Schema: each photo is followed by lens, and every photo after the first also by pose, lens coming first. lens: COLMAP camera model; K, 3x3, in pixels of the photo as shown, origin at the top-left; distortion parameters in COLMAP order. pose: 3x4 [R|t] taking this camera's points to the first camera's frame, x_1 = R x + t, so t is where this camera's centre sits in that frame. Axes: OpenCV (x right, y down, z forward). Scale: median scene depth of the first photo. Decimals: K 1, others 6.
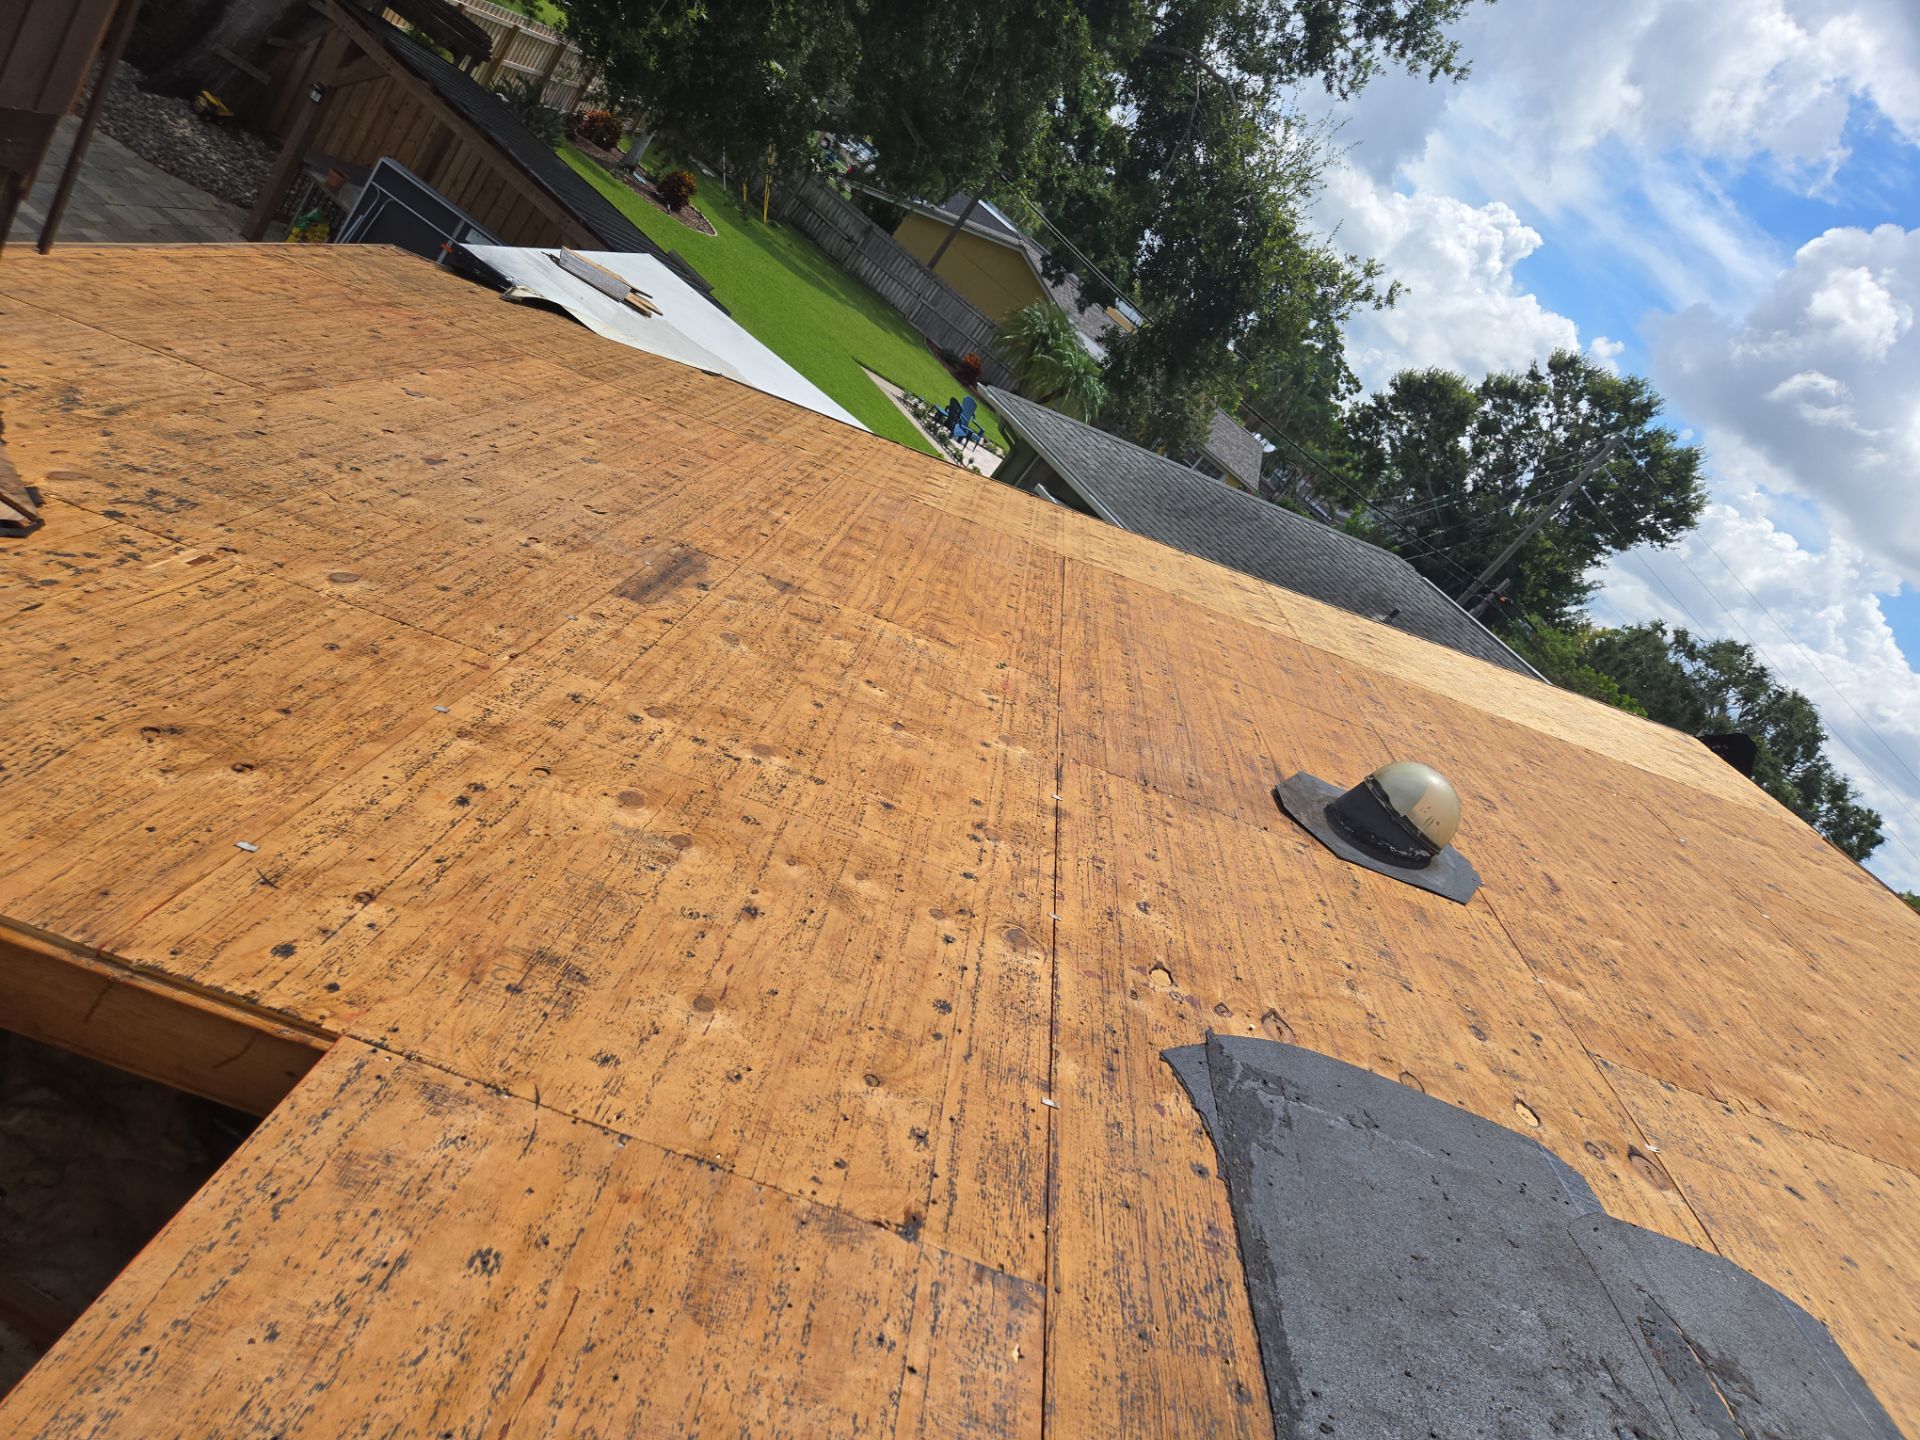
lens RADIAL K [[1283.3, 0, 949.9], [0, 1283.3, 671.1], [0, 0, 1]] dist [0.061351, -0.065590]
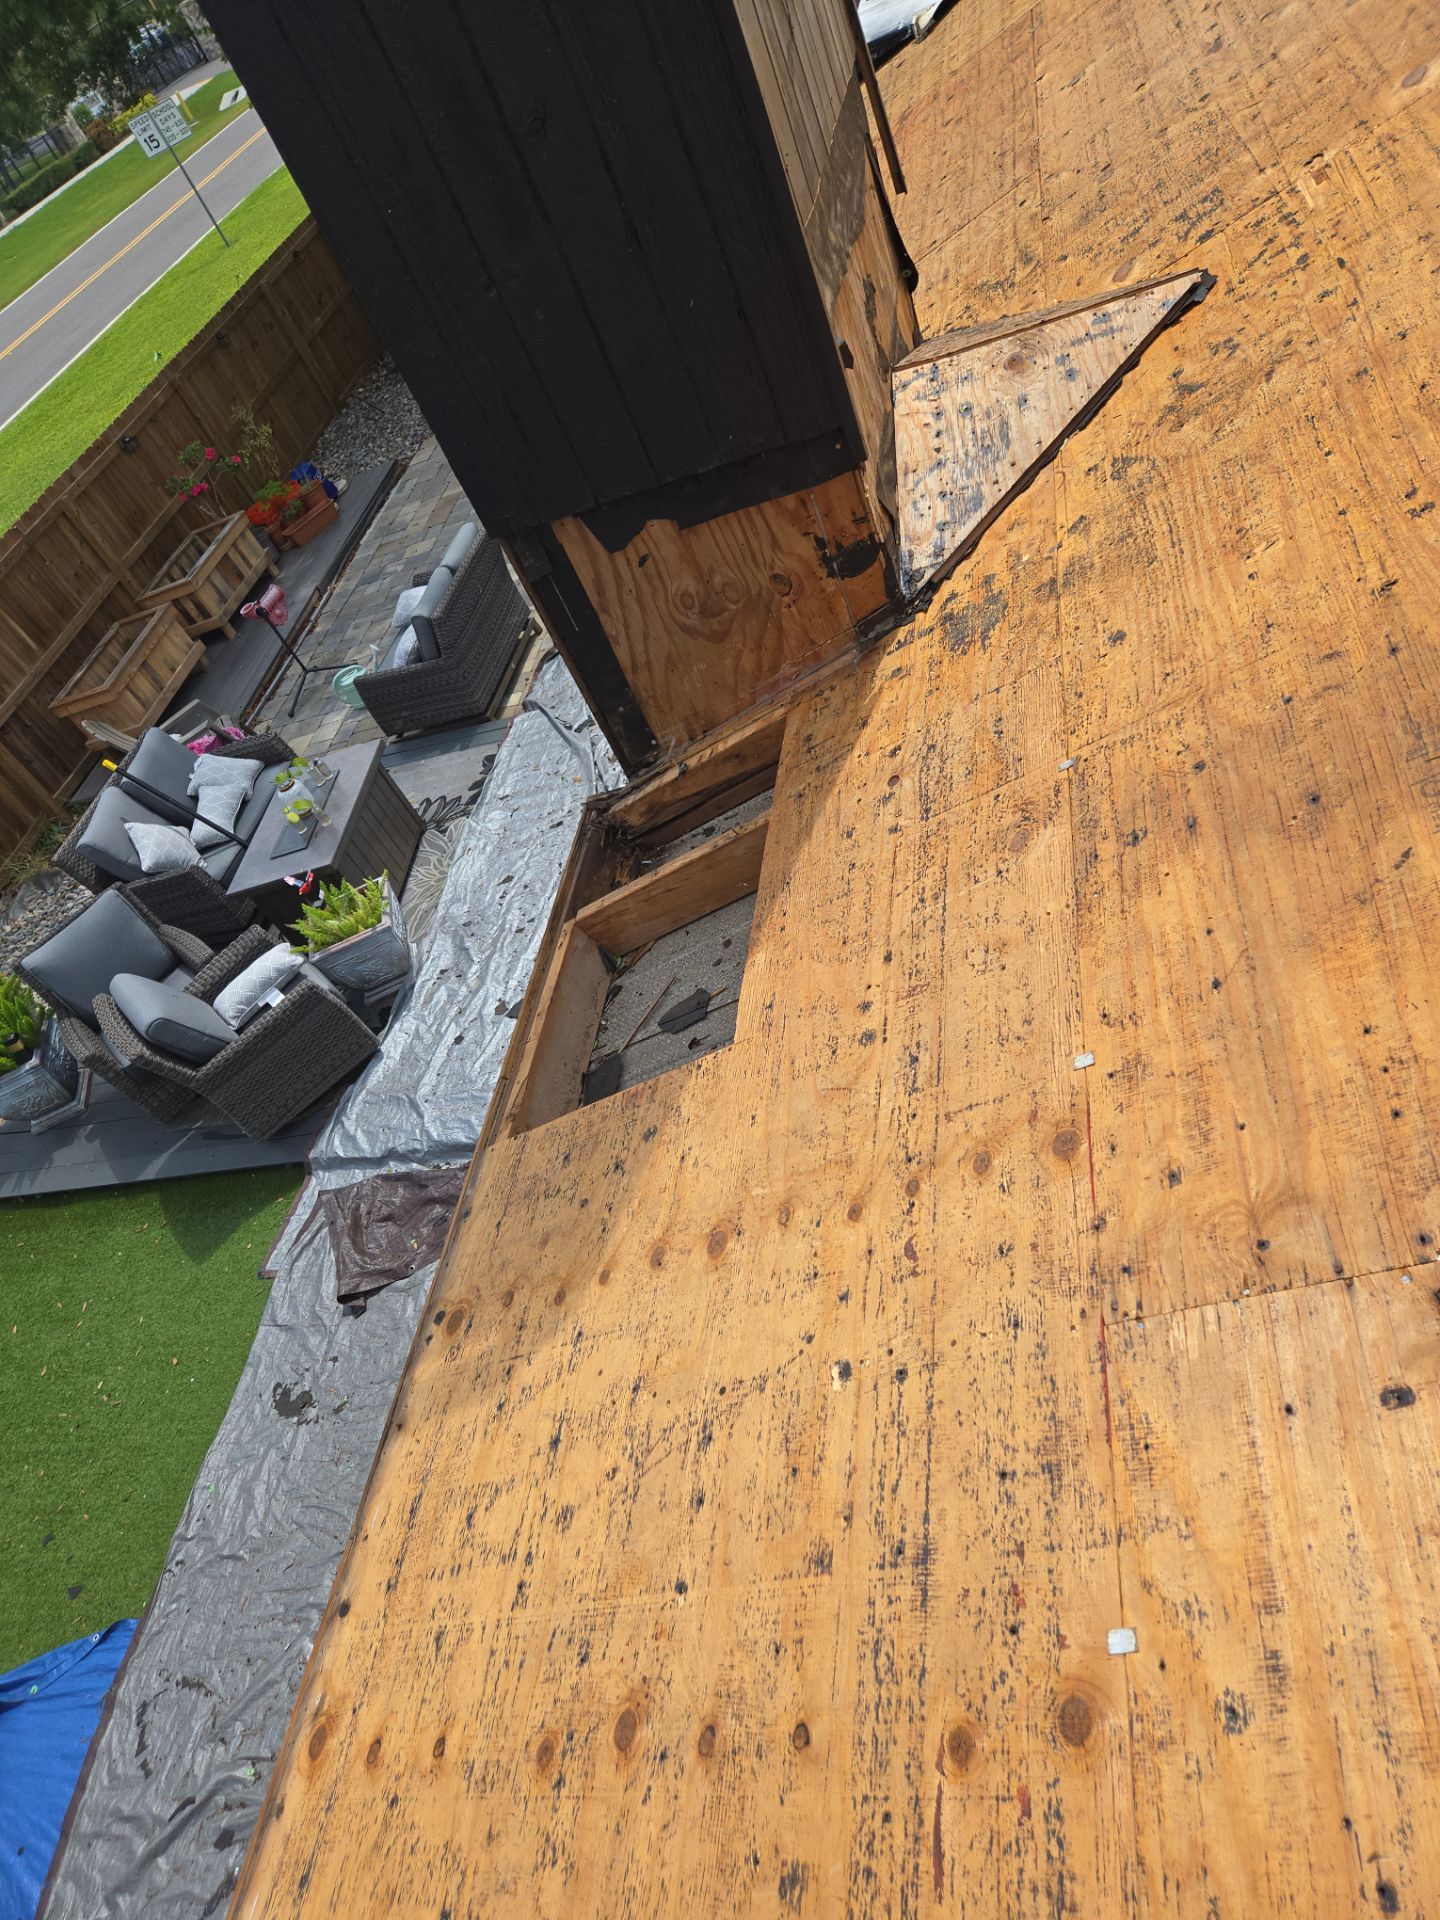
lens RADIAL K [[1283.3, 0, 690.6], [0, 1283.3, 952.1], [0, 0, 1]] dist [0.061351, -0.065590]
pose [[0.494004, -0.581463, -0.646421, -0.481326], [0.782550, 0.621358, 0.039117, -0.120498], [0.378914, -0.525181, 0.761977, -0.218136]]
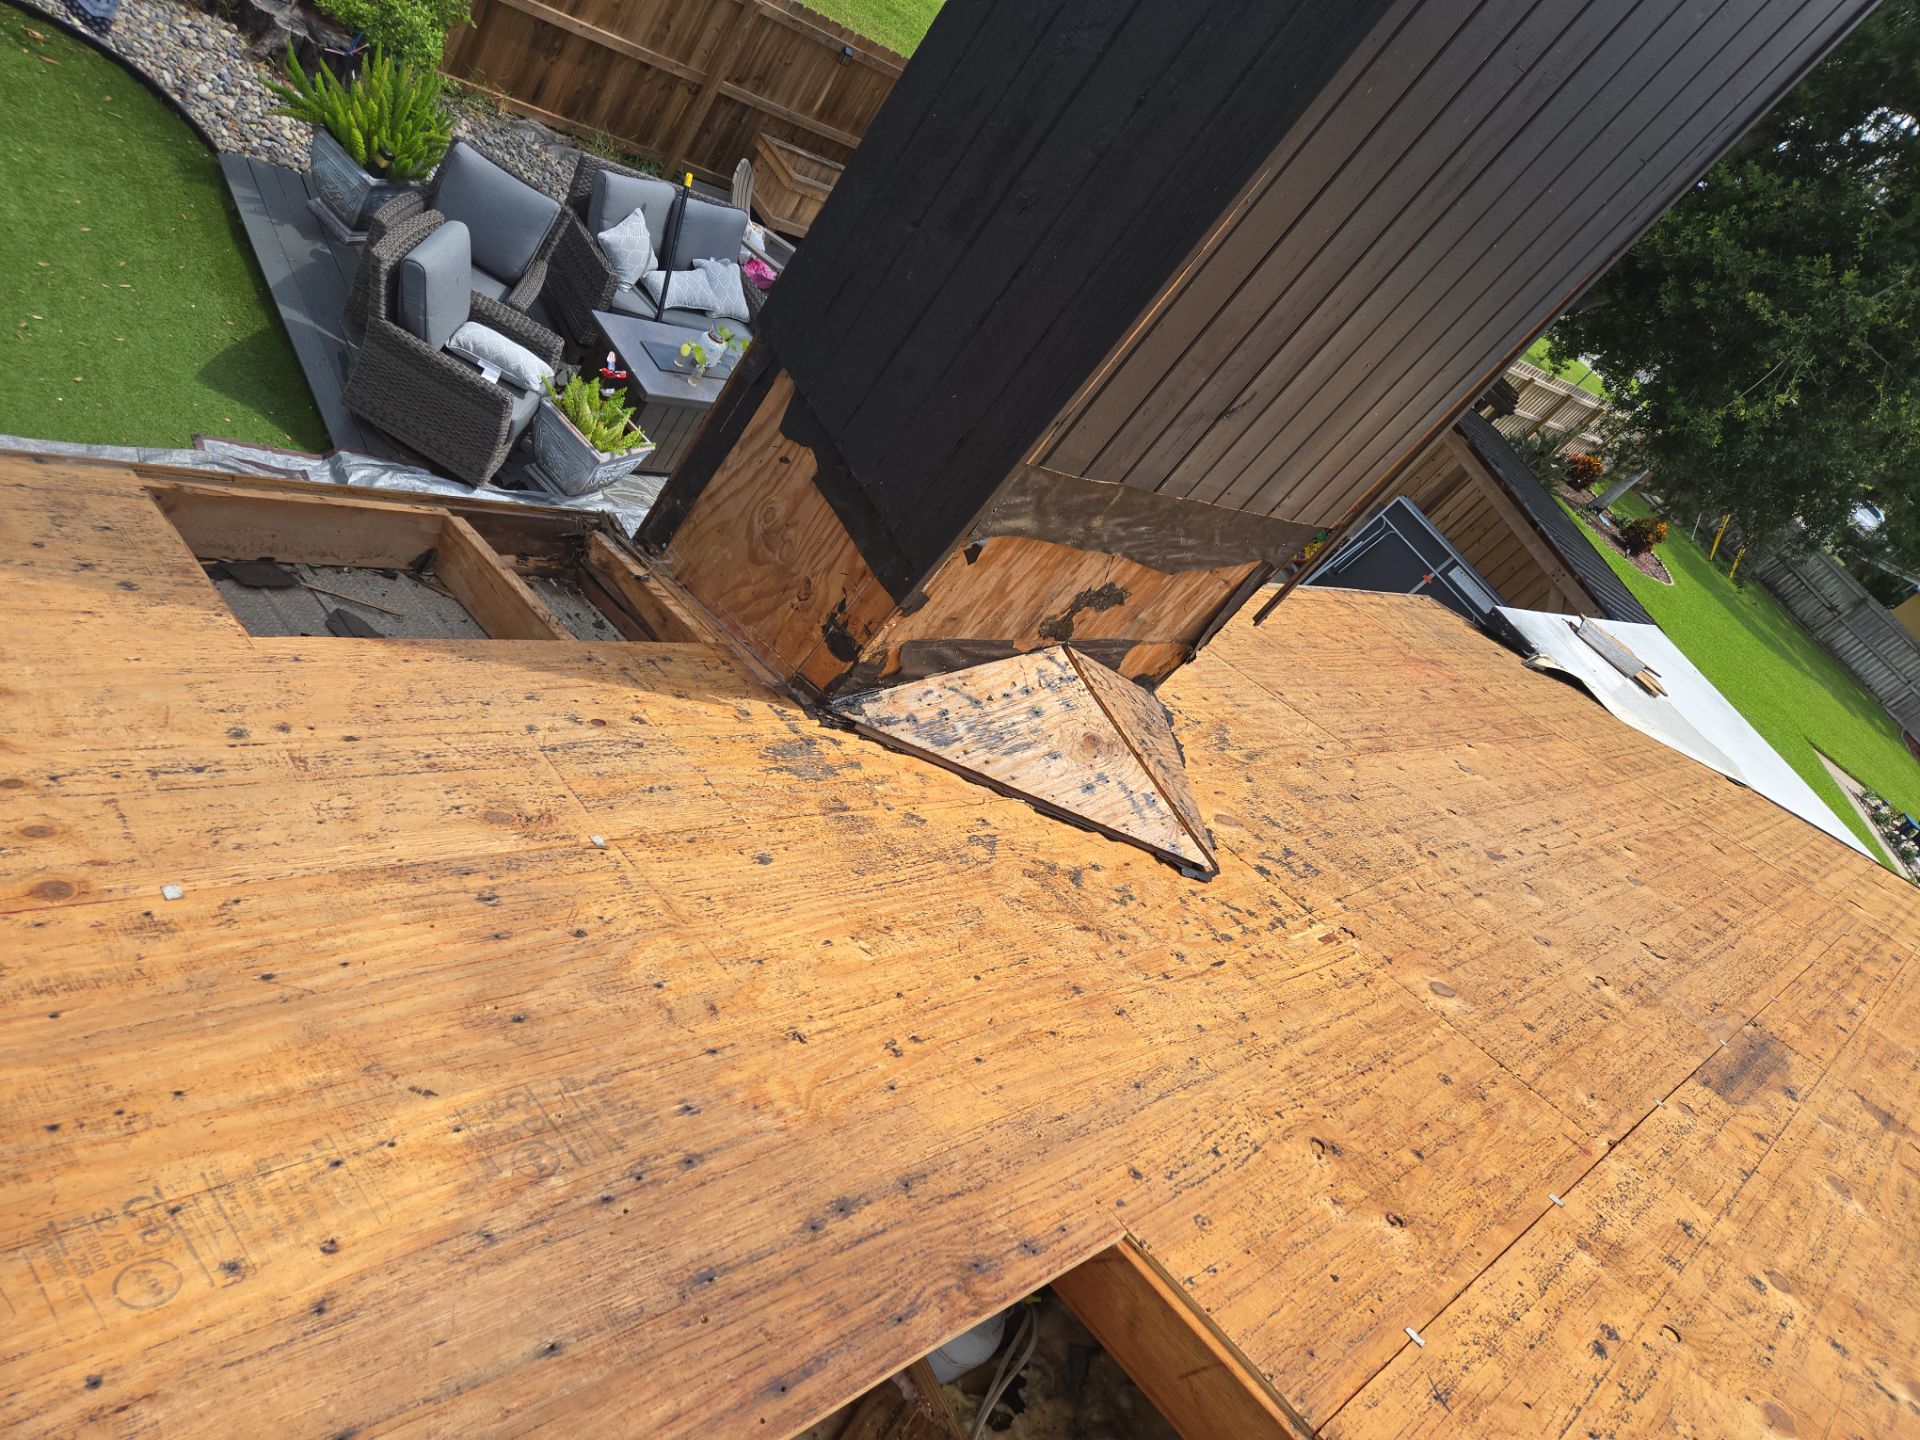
lens RADIAL K [[1271.8, 0, 971.7], [0, 1271.8, 699.1], [0, 0, 1]] dist [0.063613, -0.057347]
pose [[0.783667, 0.211445, -0.584086, -0.222171], [-0.324579, 0.941096, -0.094801, -0.070731], [0.529636, 0.263874, 0.806137, -0.037113]]
